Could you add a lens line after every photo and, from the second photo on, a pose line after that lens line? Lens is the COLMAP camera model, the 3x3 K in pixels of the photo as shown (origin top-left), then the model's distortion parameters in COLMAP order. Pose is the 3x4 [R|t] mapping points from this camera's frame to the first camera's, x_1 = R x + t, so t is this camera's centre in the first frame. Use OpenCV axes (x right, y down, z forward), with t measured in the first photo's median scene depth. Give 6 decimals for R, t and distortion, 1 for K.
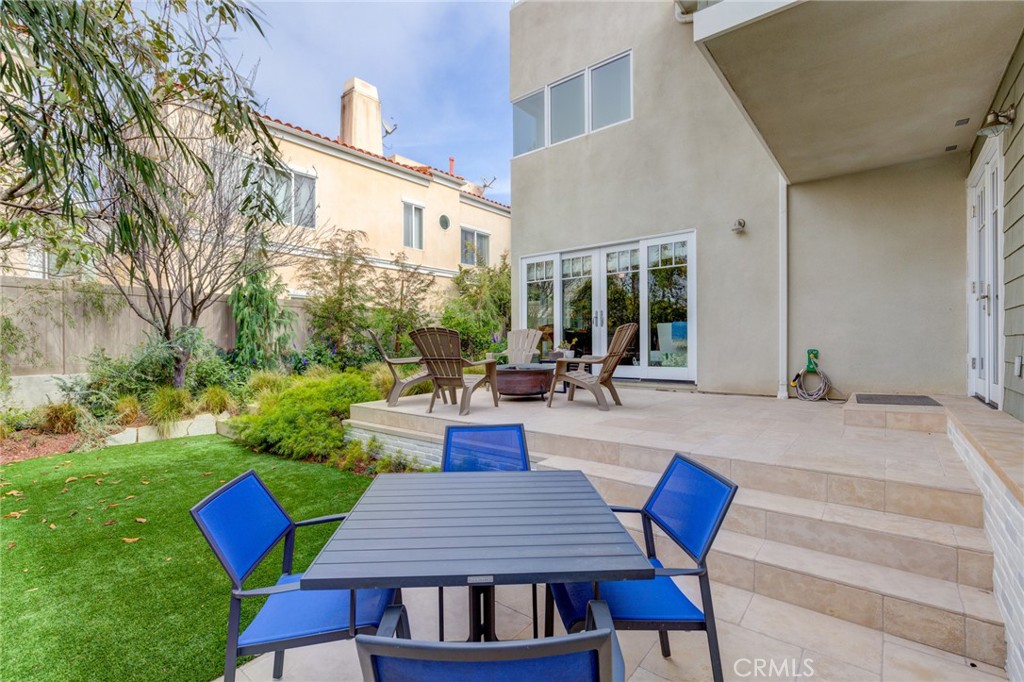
lens RADIAL K [[466.7, 0, 507.7], [0, 466.7, 340.2], [0, 0, 1]] dist [-0.014065, -0.000237]
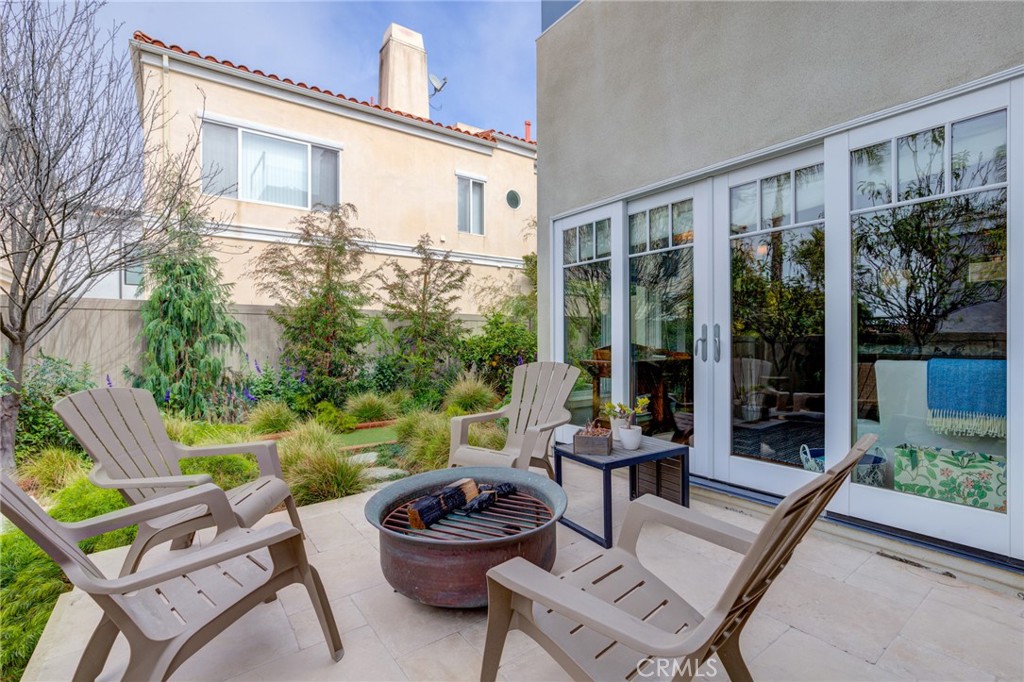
lens RADIAL K [[466.7, 0, 507.7], [0, 466.7, 340.2], [0, 0, 1]] dist [-0.014065, -0.000237]
pose [[0.970522, -0.002507, -0.241000, 0.070525], [0.006121, 0.999880, 0.014247, -0.033503], [0.240935, -0.015302, 0.970421, 0.323309]]
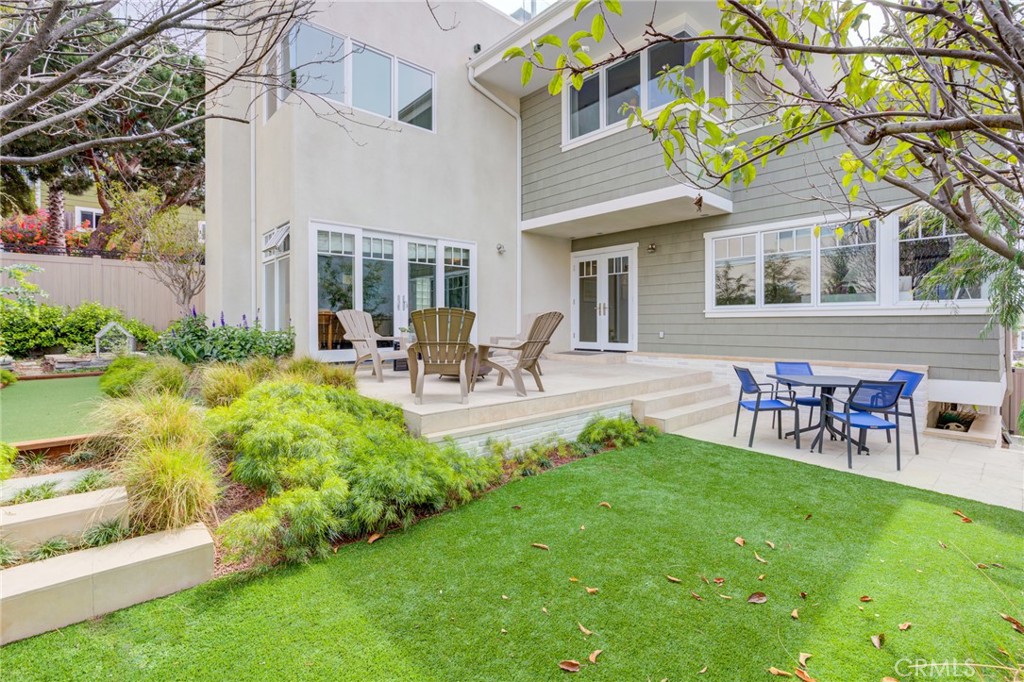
lens RADIAL K [[466.7, 0, 507.7], [0, 466.7, 340.2], [0, 0, 1]] dist [-0.014065, -0.000237]
pose [[0.149180, -0.015680, 0.988686, -0.480232], [-0.010547, 0.999792, 0.017448, 0.009054], [-0.988754, -0.013031, 0.148984, 0.365626]]
